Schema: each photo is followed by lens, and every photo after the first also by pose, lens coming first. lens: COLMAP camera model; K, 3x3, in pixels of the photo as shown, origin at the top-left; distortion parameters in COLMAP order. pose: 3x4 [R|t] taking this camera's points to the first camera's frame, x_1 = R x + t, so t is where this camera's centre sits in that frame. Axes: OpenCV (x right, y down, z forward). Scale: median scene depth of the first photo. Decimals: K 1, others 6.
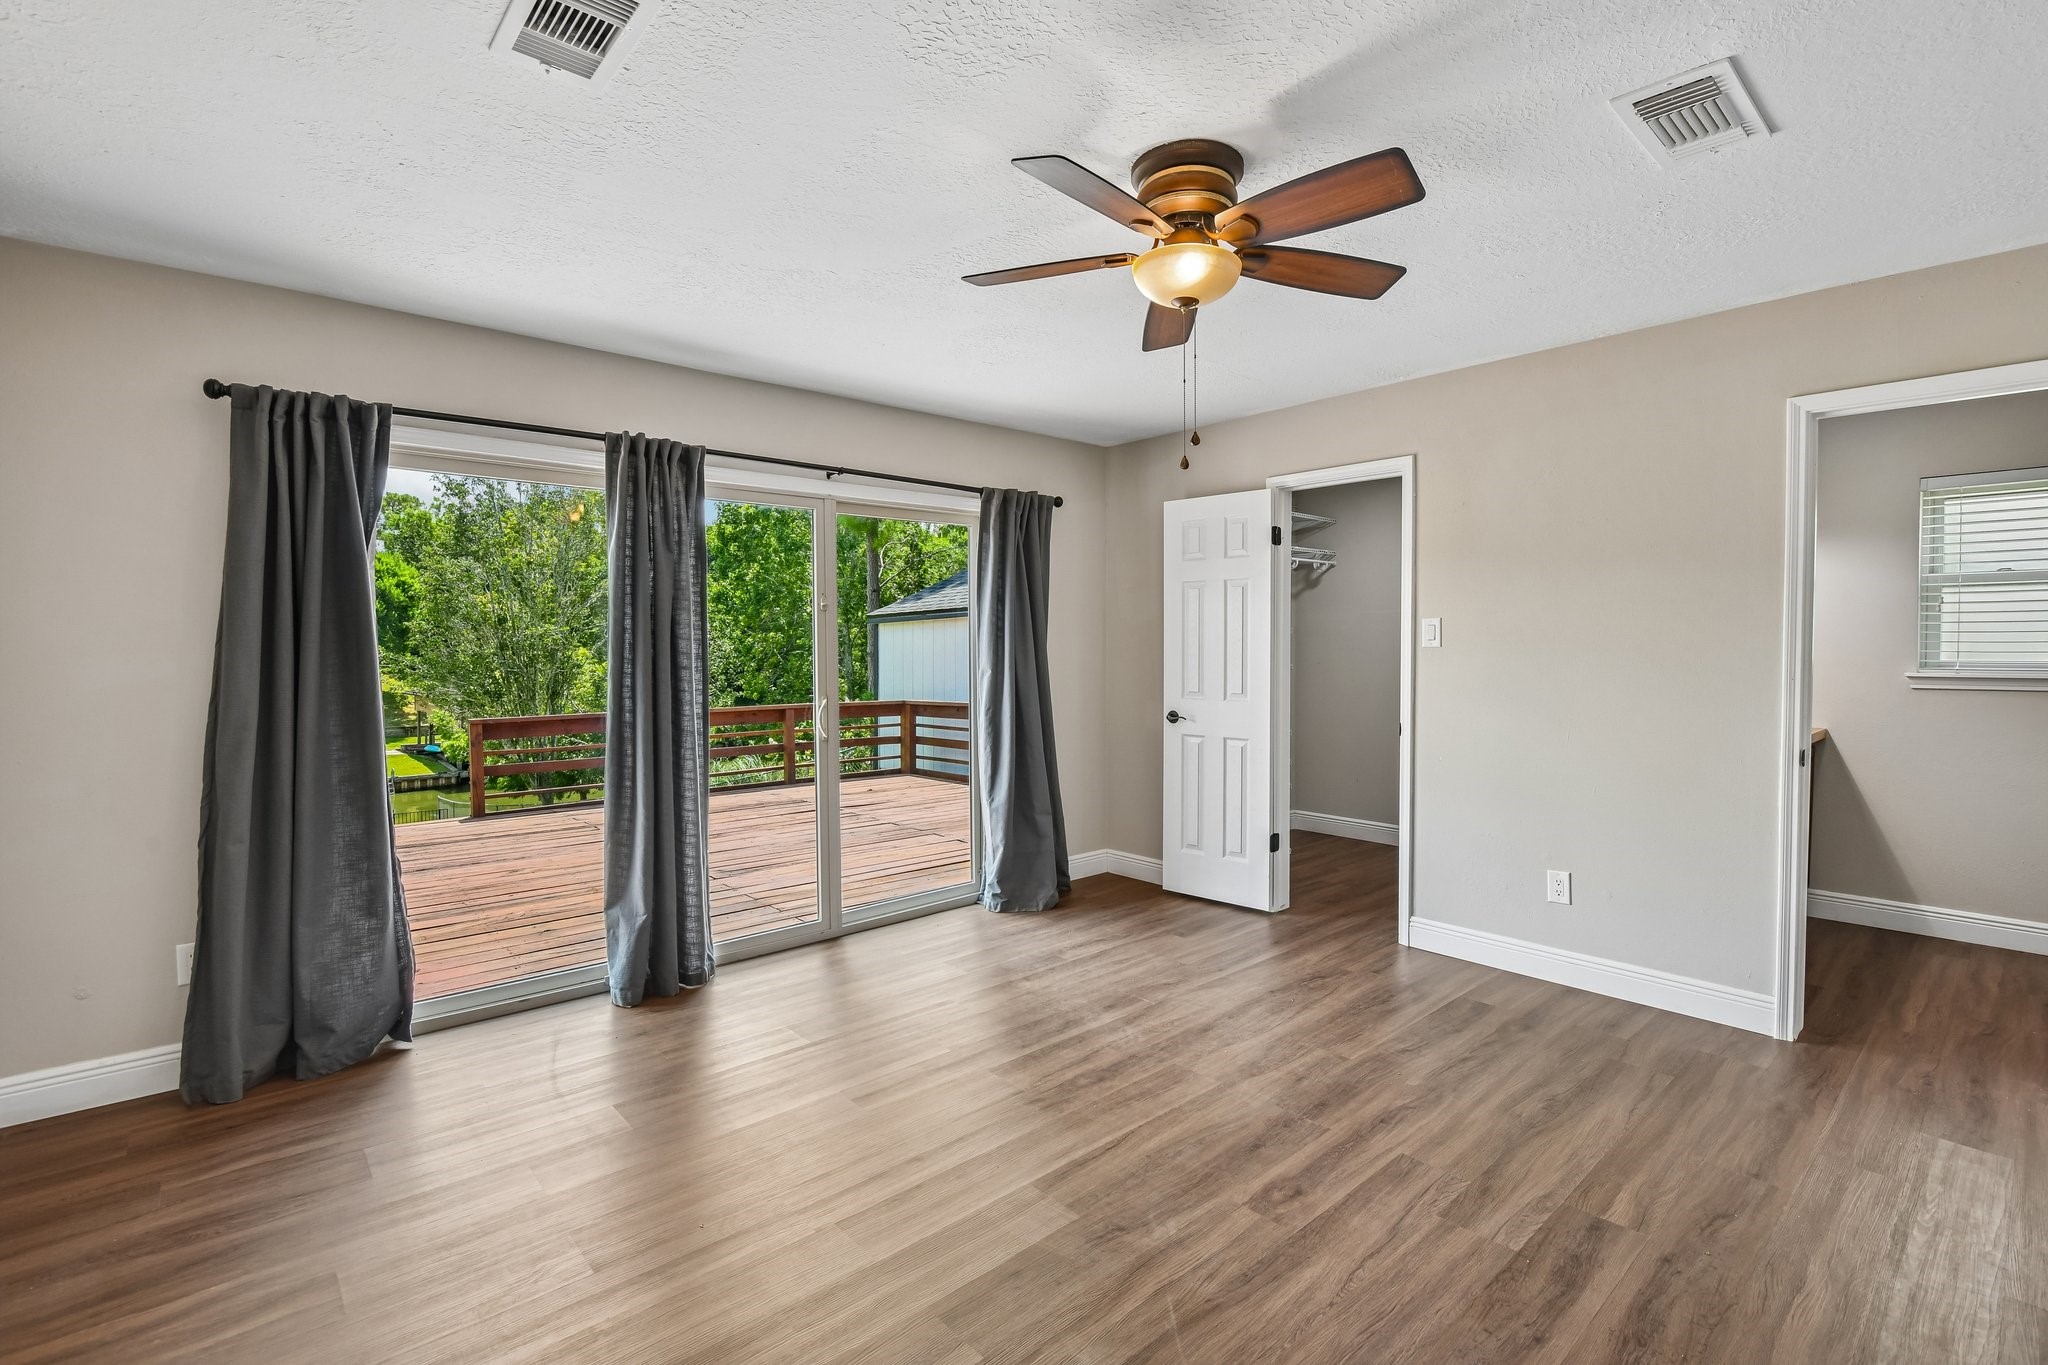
lens RADIAL K [[928.5, 0, 1020.5], [0, 928.5, 675.9], [0, 0, 1]] dist [-0.000356, -0.003485]
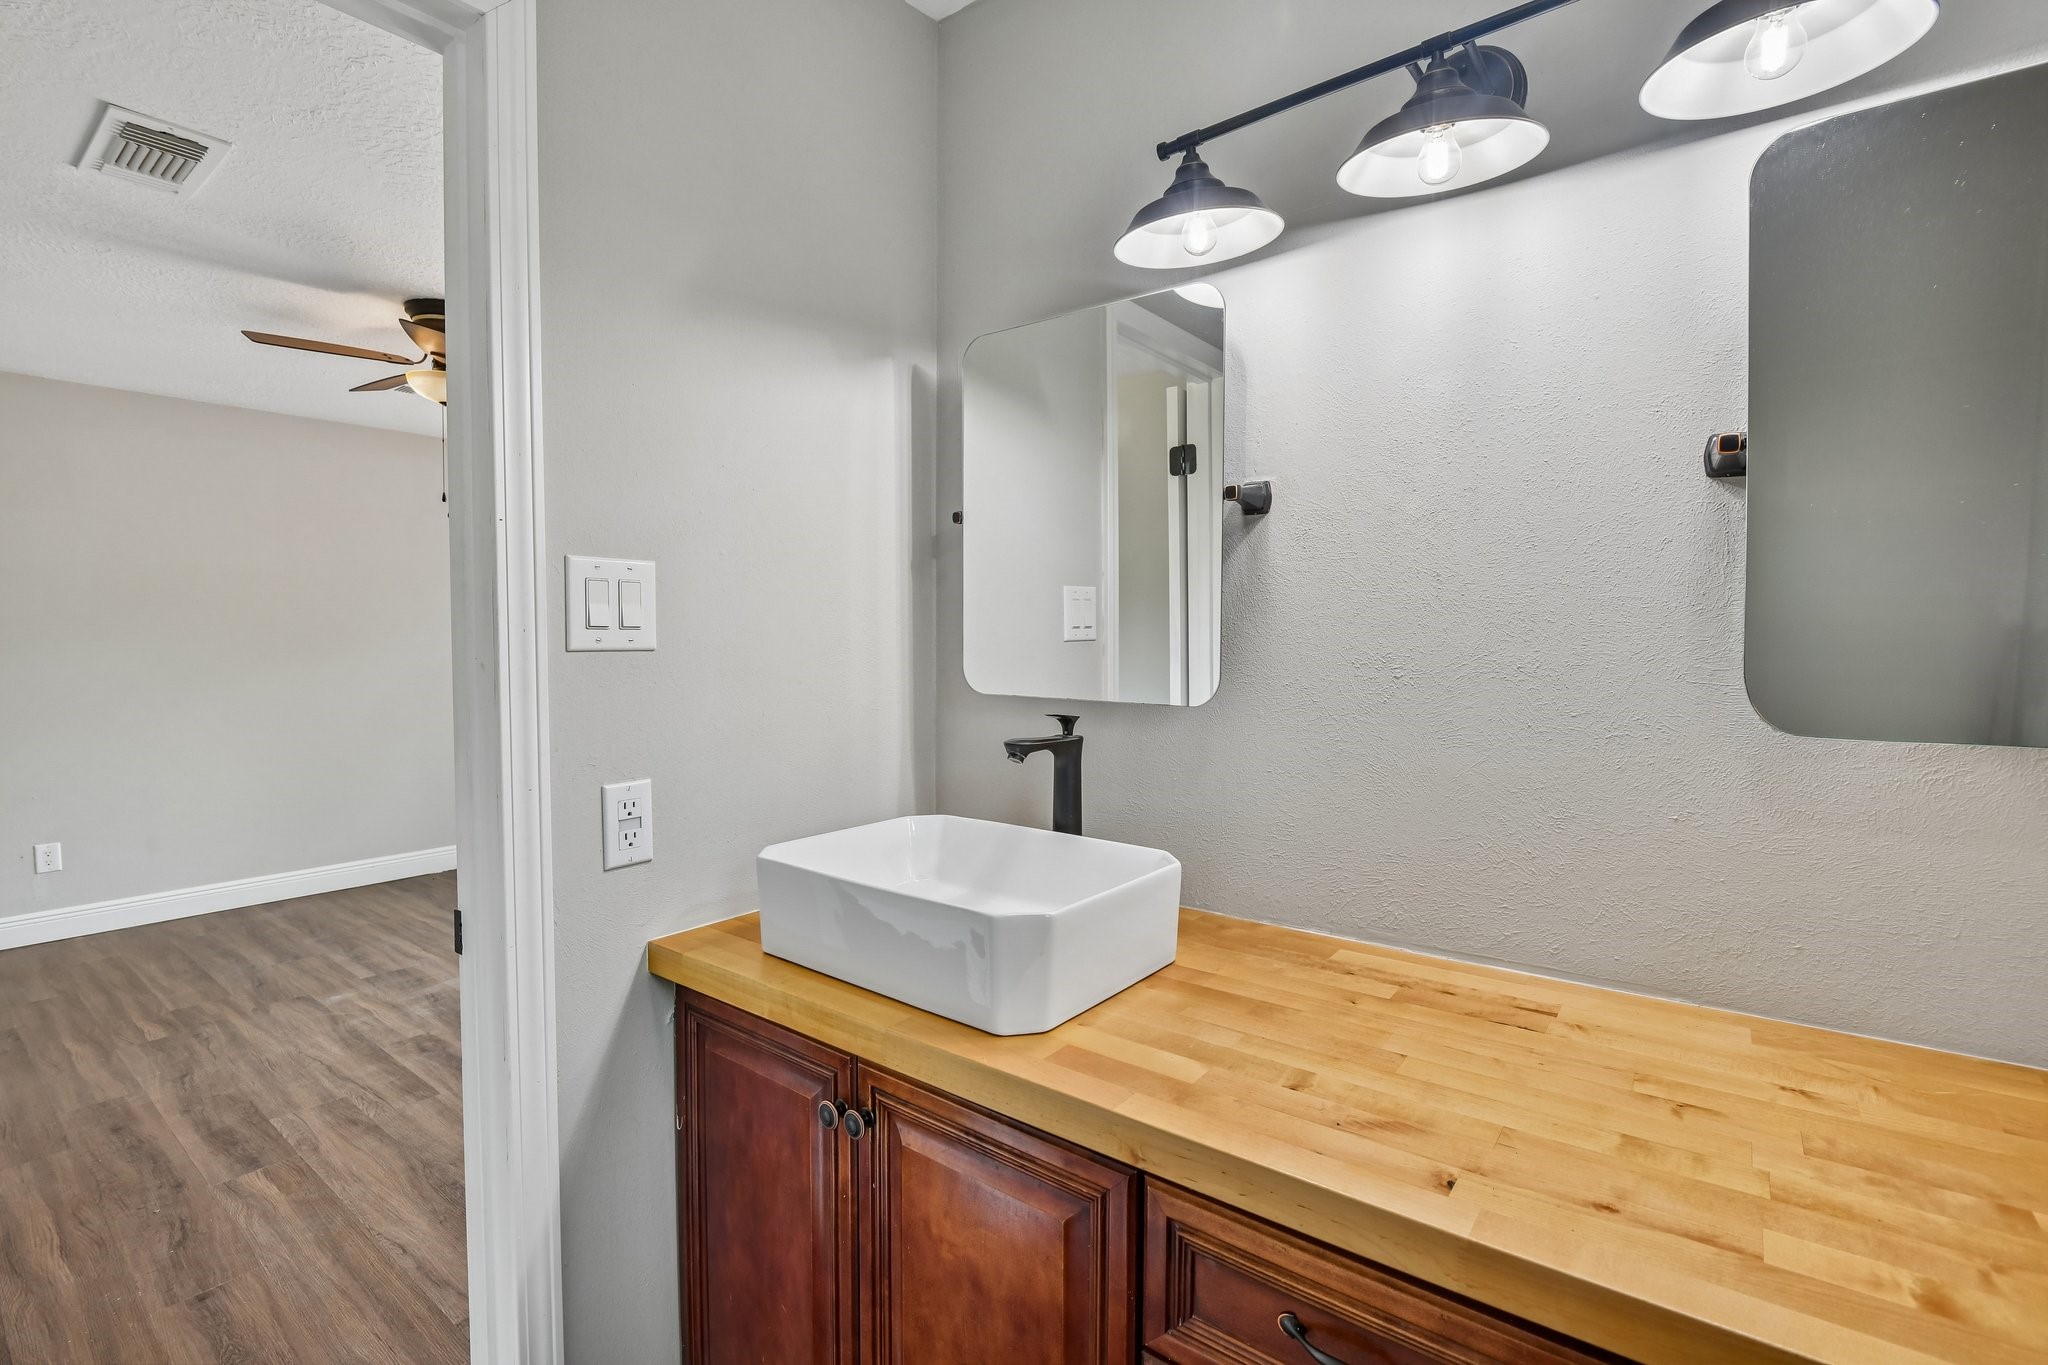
lens RADIAL K [[928.5, 0, 1009.4], [0, 928.5, 674.7], [0, 0, 1]] dist [-0.000356, -0.003485]
pose [[0.174676, 0.033142, -0.984068, 1.279839], [-0.024396, 0.999272, 0.029324, -0.028425], [0.984324, 0.018885, 0.175358, 1.168080]]
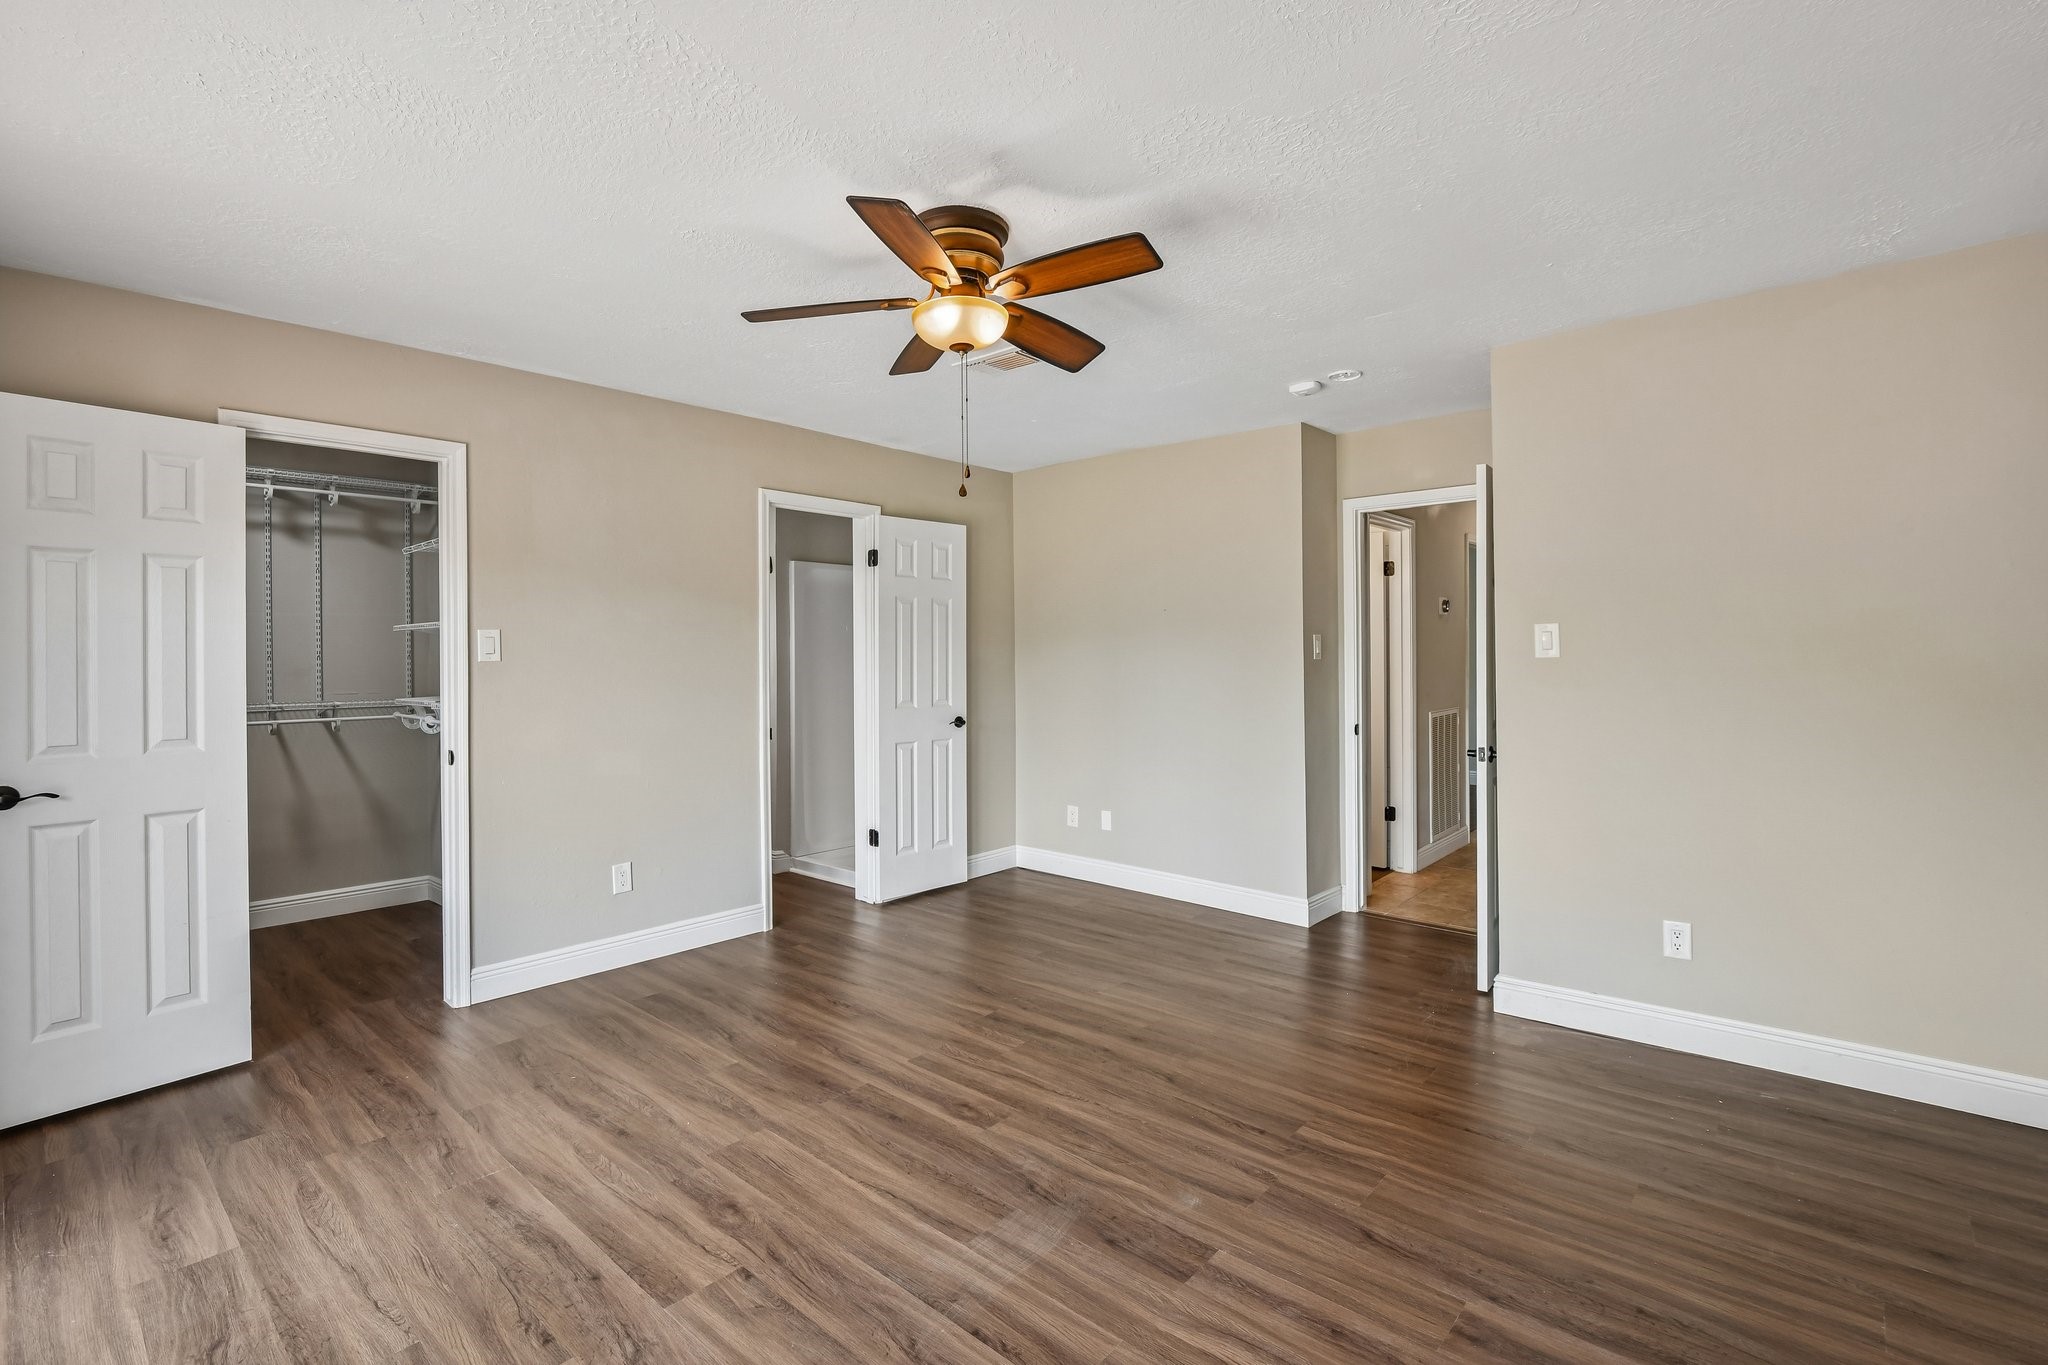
lens RADIAL K [[928.5, 0, 1022.6], [0, 928.5, 662.7], [0, 0, 1]] dist [-0.000356, -0.003485]
pose [[-0.107410, -0.007385, 0.994187, -0.675475], [0.041279, 0.999077, 0.011881, -0.025057], [-0.993358, 0.042315, -0.107006, 0.762283]]
